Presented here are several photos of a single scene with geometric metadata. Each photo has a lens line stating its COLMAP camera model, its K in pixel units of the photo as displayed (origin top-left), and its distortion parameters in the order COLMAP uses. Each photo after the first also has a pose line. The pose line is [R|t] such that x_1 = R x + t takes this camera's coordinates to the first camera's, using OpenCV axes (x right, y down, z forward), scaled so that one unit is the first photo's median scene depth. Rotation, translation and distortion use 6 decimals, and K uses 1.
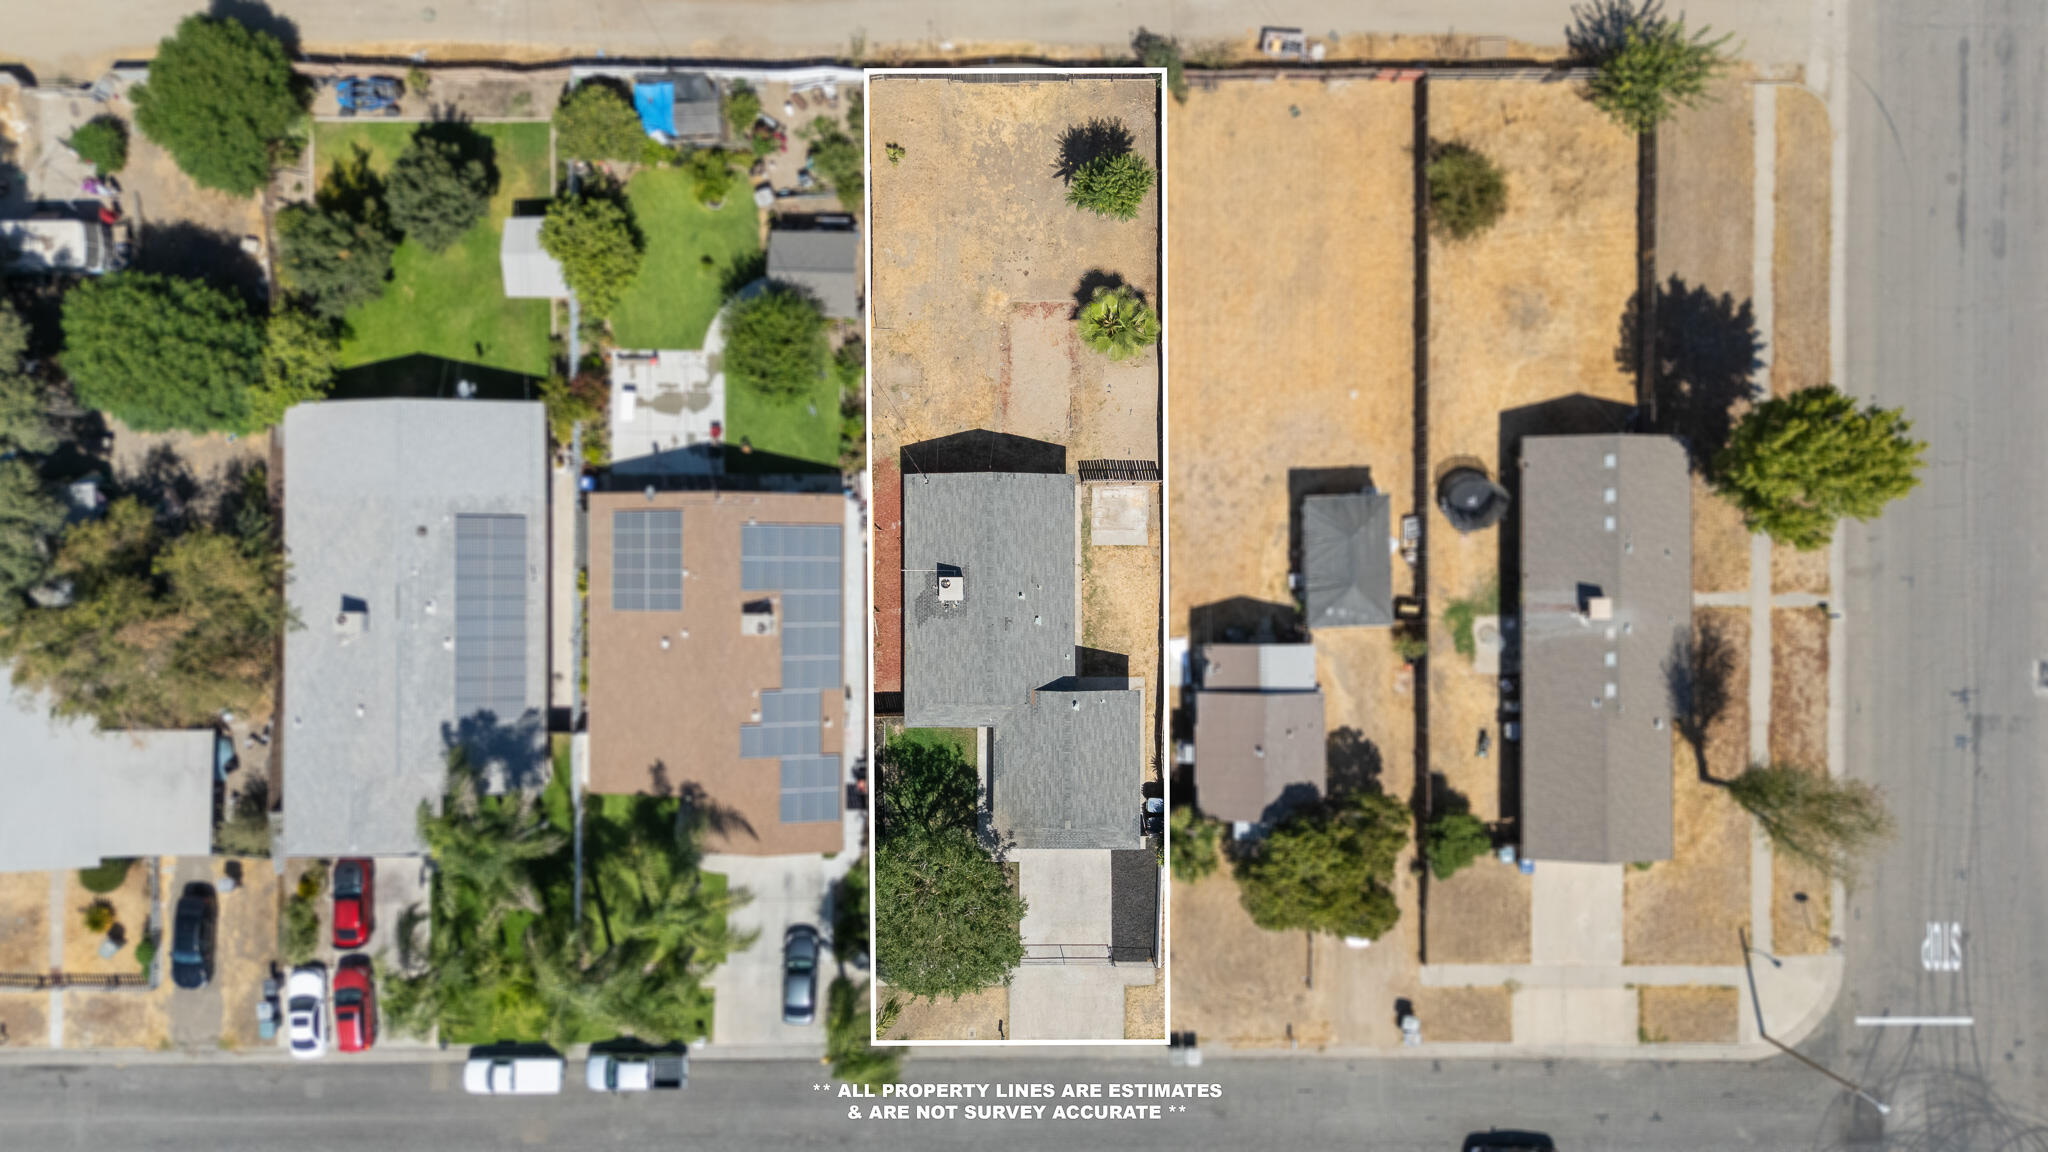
lens RADIAL K [[1482.7, 0, 1013.1], [0, 1482.7, 574.4], [0, 0, 1]] dist [0.065997, -0.065435]
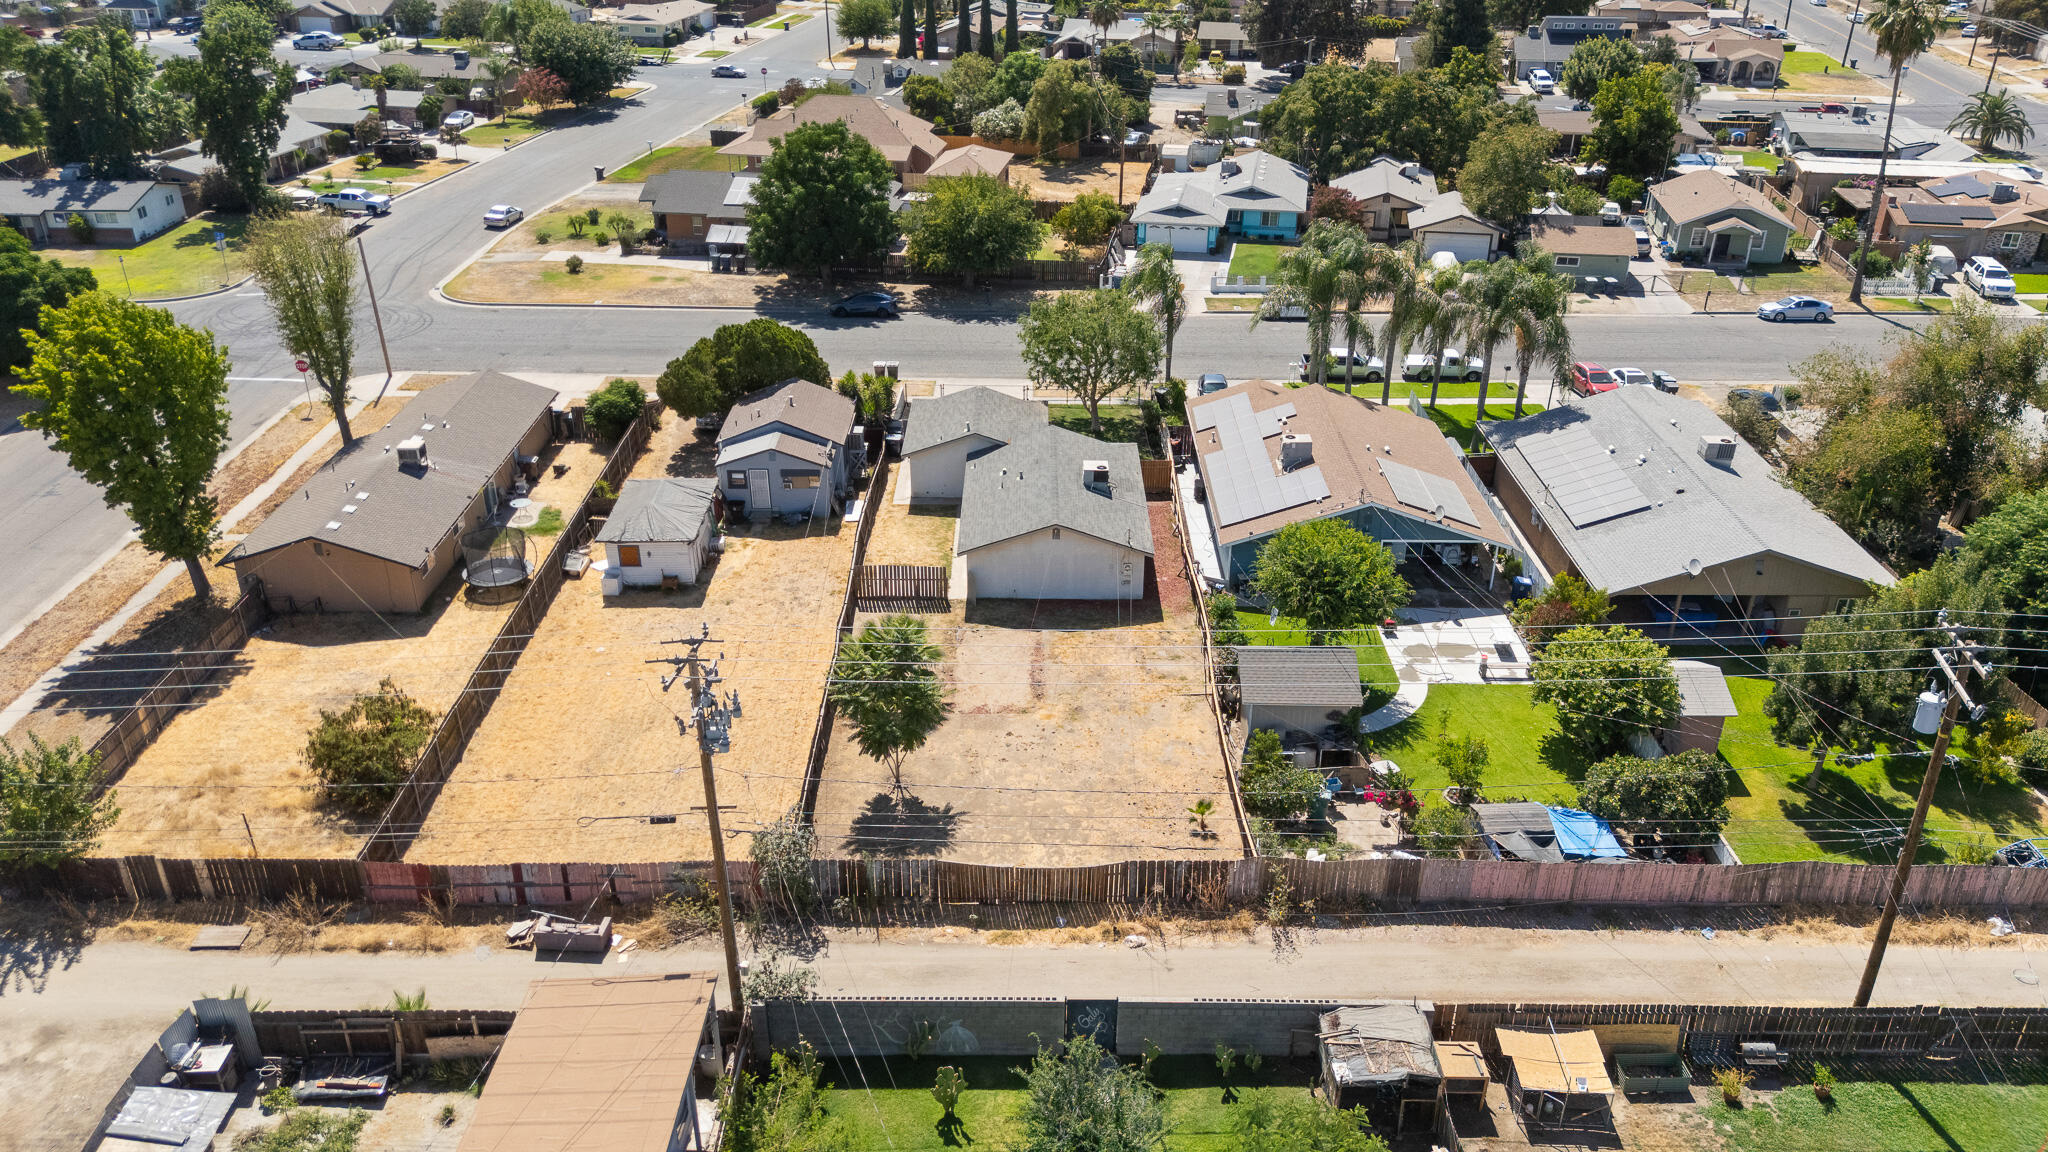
lens RADIAL K [[1482.7, 0, 1013.1], [0, 1482.7, 574.4], [0, 0, 1]] dist [0.065997, -0.065435]
pose [[-0.999582, -0.028246, -0.006201, 0.014236], [0.007812, -0.470184, 0.882534, -0.805465], [-0.027843, 0.882116, 0.470208, 0.583872]]
